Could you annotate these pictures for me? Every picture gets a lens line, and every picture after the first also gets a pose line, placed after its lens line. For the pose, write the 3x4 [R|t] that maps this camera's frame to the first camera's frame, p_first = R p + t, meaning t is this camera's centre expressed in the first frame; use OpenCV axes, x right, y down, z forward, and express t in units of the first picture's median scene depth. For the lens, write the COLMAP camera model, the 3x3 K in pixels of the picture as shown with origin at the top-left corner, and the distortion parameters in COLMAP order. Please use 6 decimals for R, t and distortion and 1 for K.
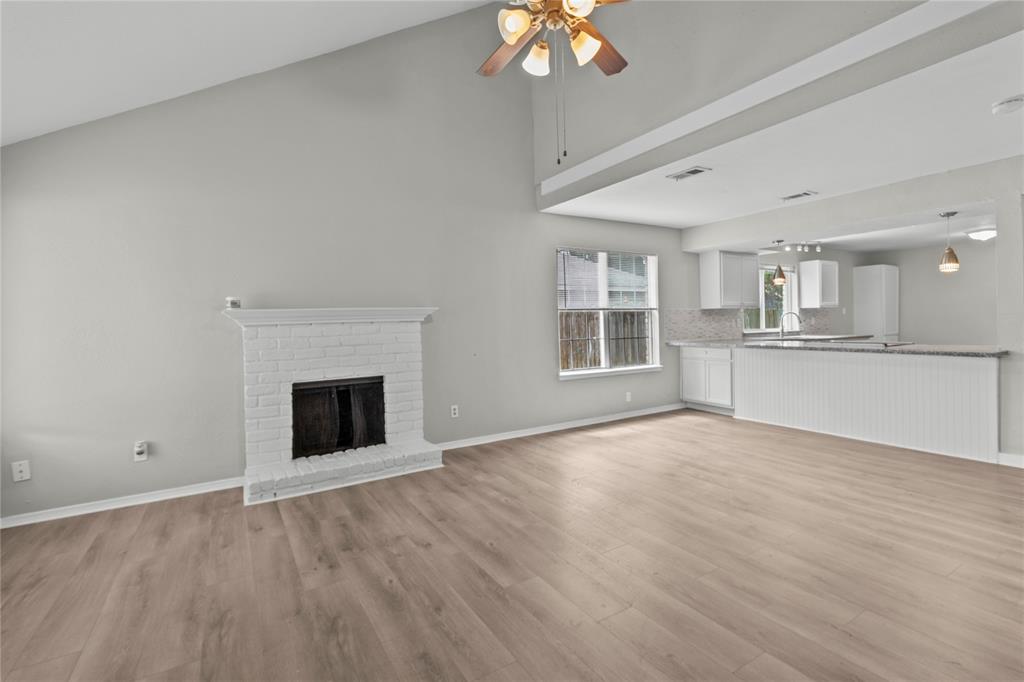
lens RADIAL K [[475.1, 0, 511.4], [0, 475.1, 336.0], [0, 0, 1]] dist [0.002093, -0.000473]
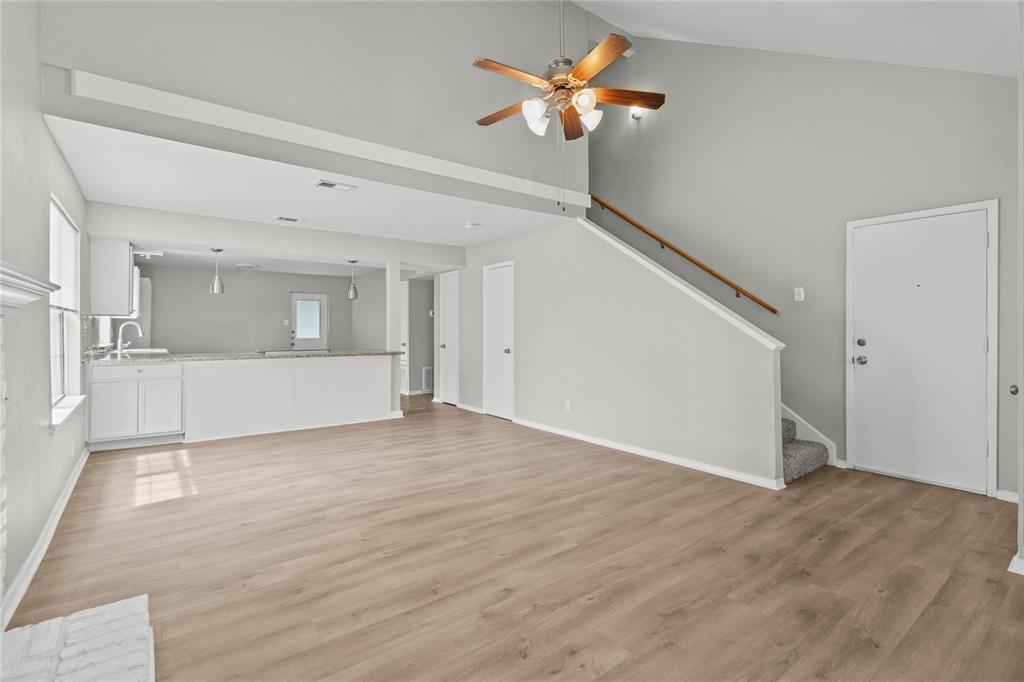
lens RADIAL K [[481.0, 0, 524.2], [0, 481.0, 328.1], [0, 0, 1]] dist [-0.001661, -0.000570]
pose [[-0.116457, 0.022034, 0.992951, -0.791455], [0.028512, 0.999416, -0.018833, -0.004513], [-0.992786, 0.026118, -0.117017, 0.810797]]
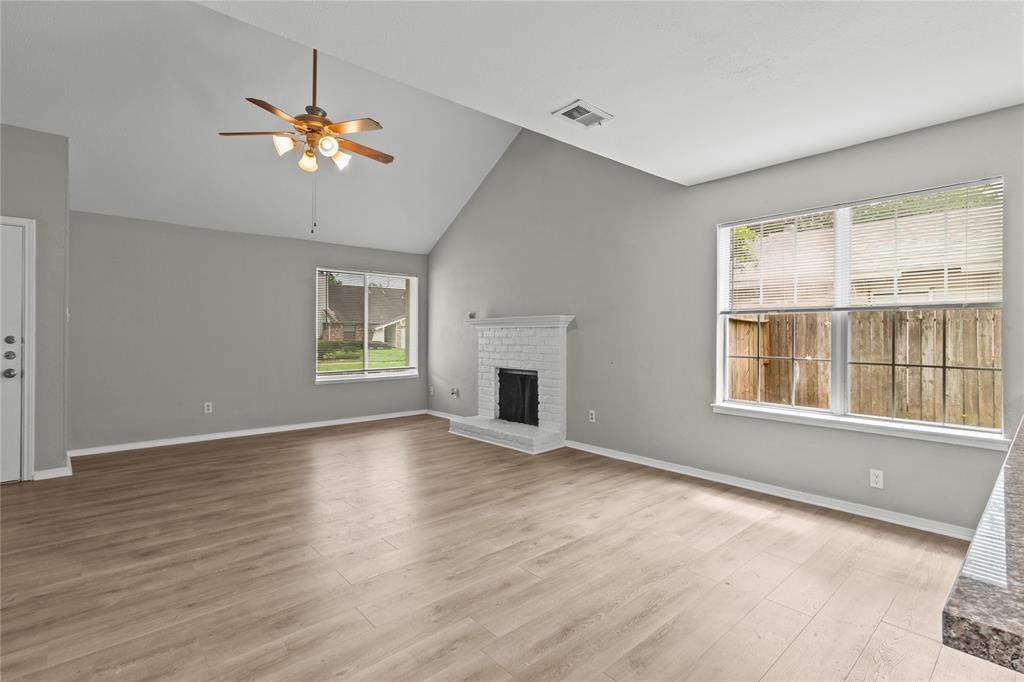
lens RADIAL K [[485.8, 0, 513.0], [0, 485.8, 330.8], [0, 0, 1]] dist [0.002269, -0.000075]
pose [[0.170553, 0.019684, -0.985152, 1.180508], [-0.030081, 0.999438, 0.014762, -0.045963], [0.984889, 0.027116, 0.171050, 0.887544]]
